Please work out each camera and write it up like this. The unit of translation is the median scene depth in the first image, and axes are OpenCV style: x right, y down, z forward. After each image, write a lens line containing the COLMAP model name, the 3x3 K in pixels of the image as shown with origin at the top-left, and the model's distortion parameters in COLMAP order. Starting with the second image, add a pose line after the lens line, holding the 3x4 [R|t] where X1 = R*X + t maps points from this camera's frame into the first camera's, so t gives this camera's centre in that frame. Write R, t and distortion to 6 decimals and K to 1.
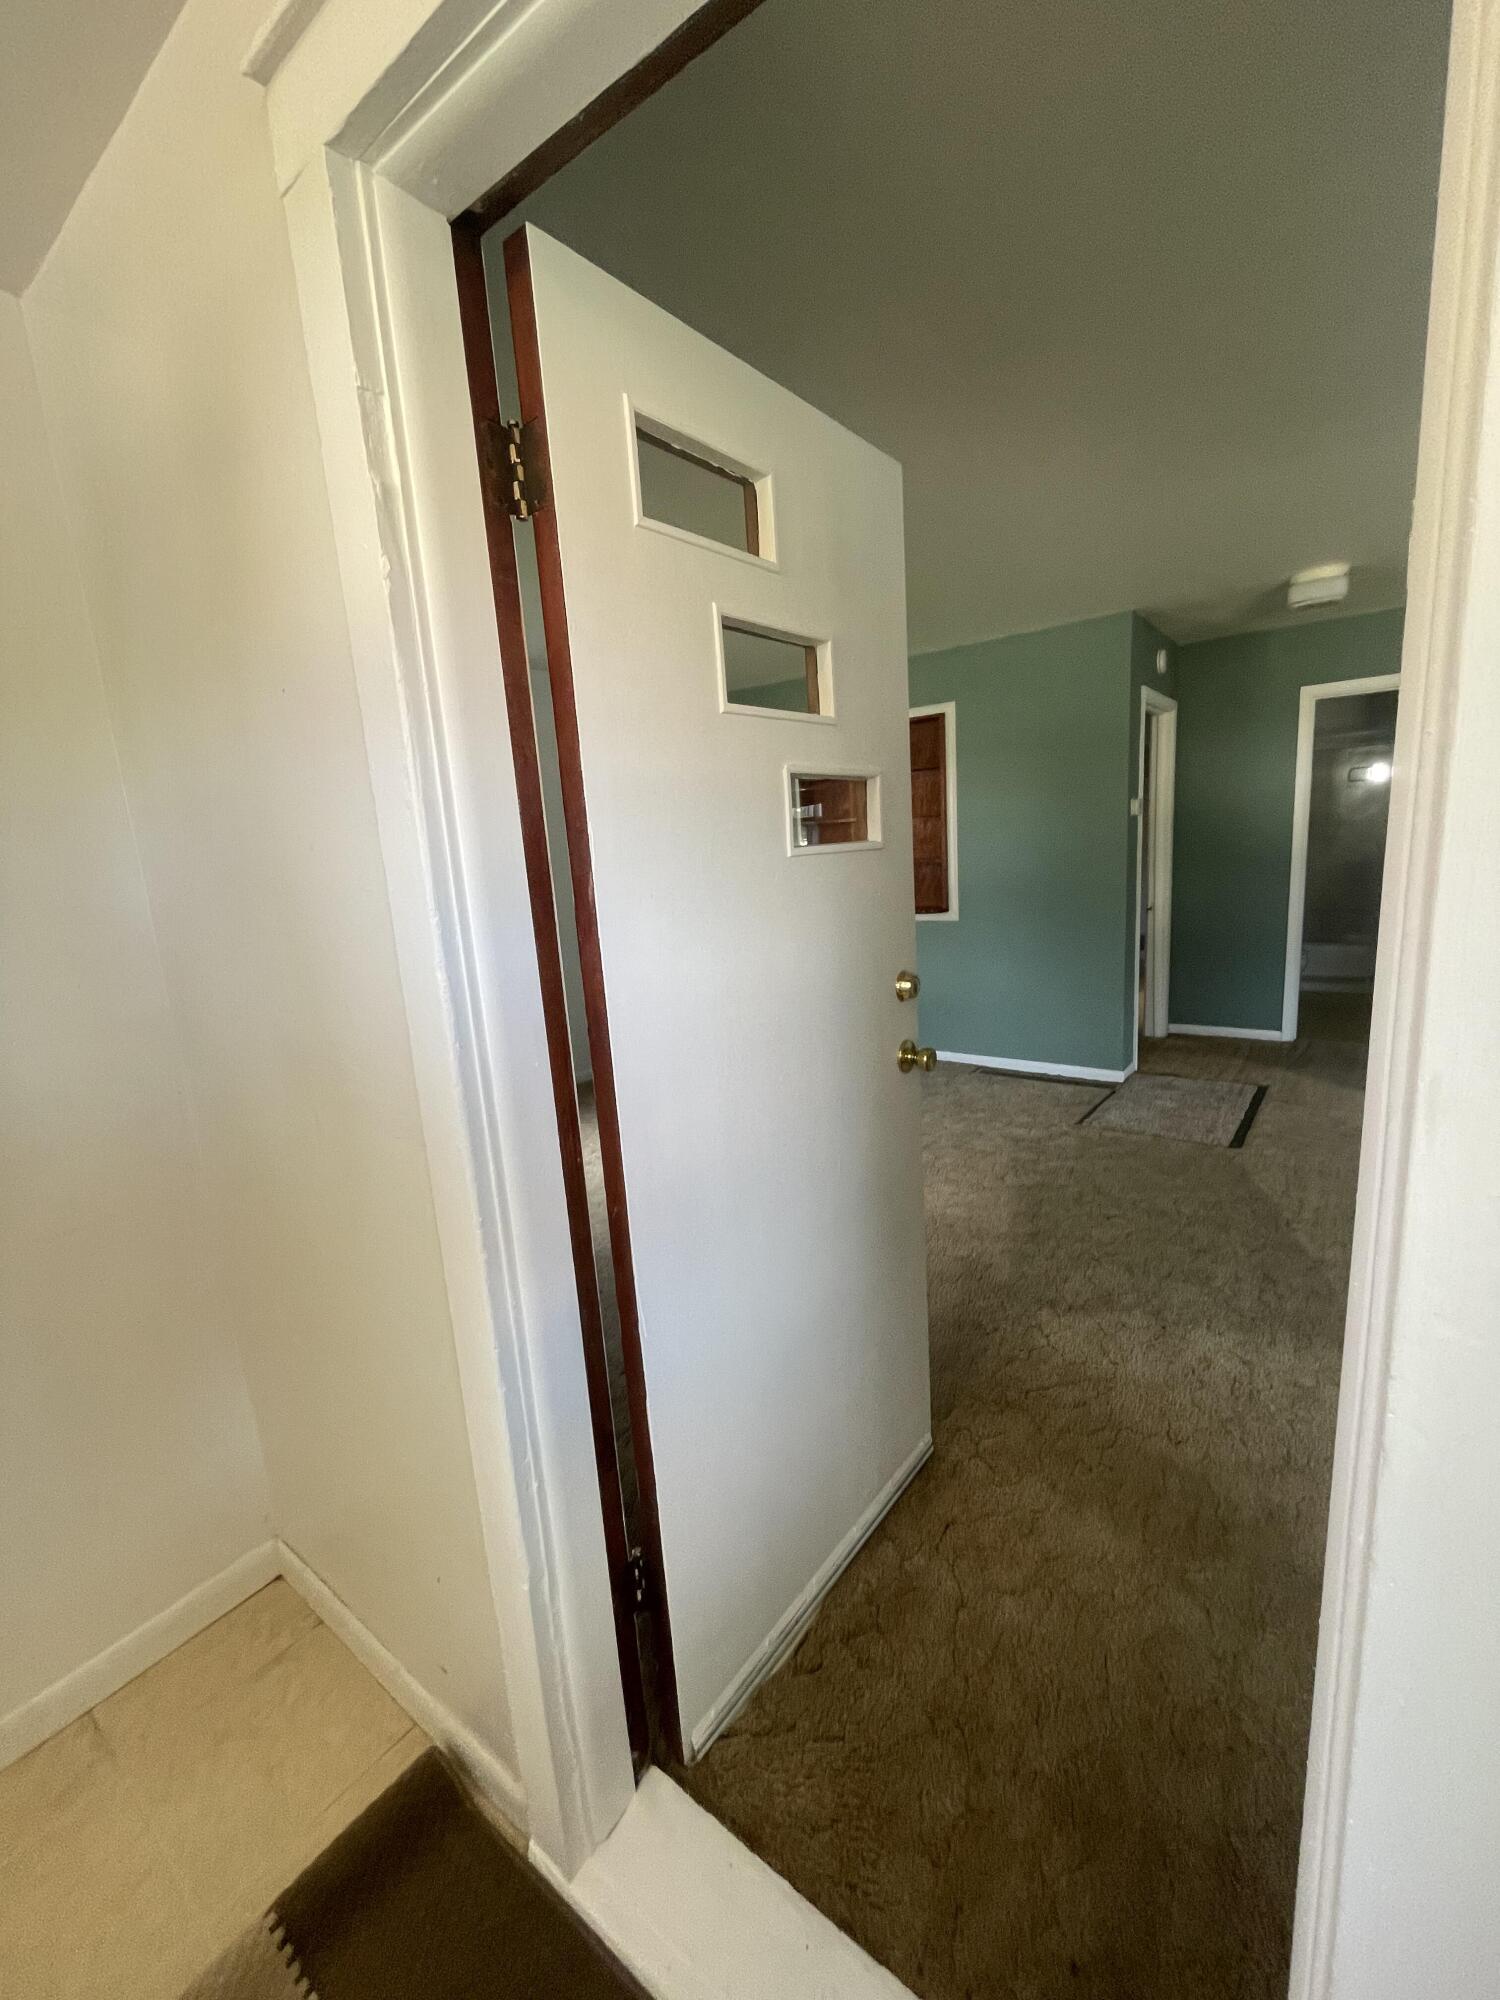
lens RADIAL K [[815.1, 0, 761.4], [0, 815.1, 1002.8], [0, 0, 1]] dist [-0.003055, -0.000221]
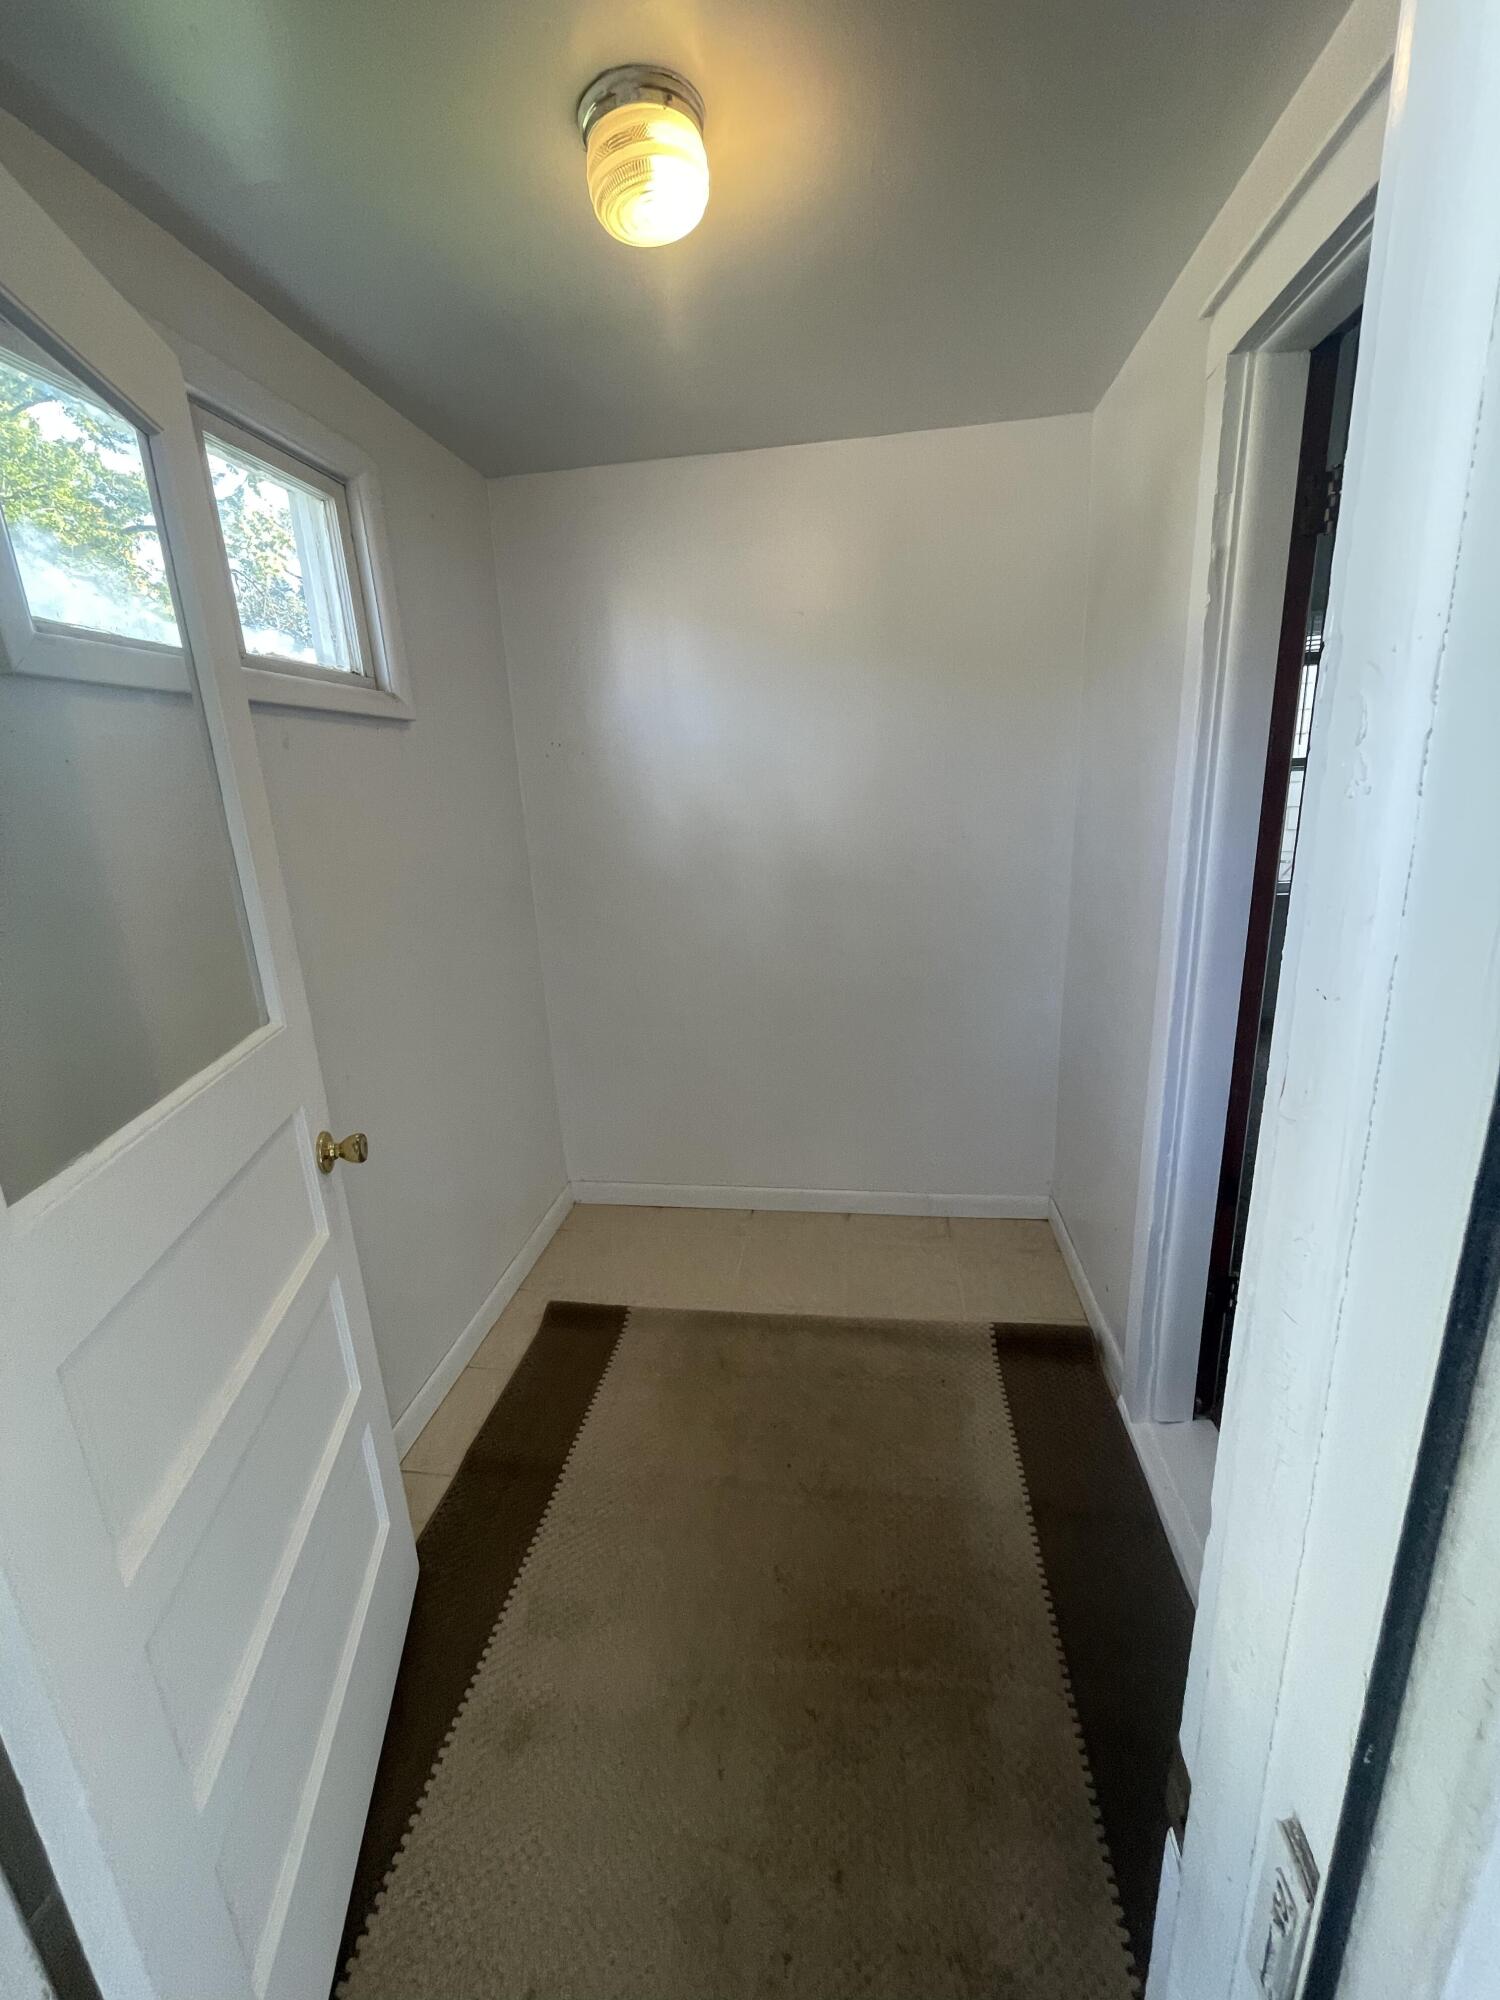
lens RADIAL K [[815.1, 0, 751.5], [0, 815.1, 1005.3], [0, 0, 1]] dist [-0.003055, -0.000221]
pose [[0.483839, 0.271578, -0.831952, 0.734378], [-0.151196, 0.962277, 0.226190, 0.044745], [0.861997, 0.016348, 0.506649, -0.687105]]
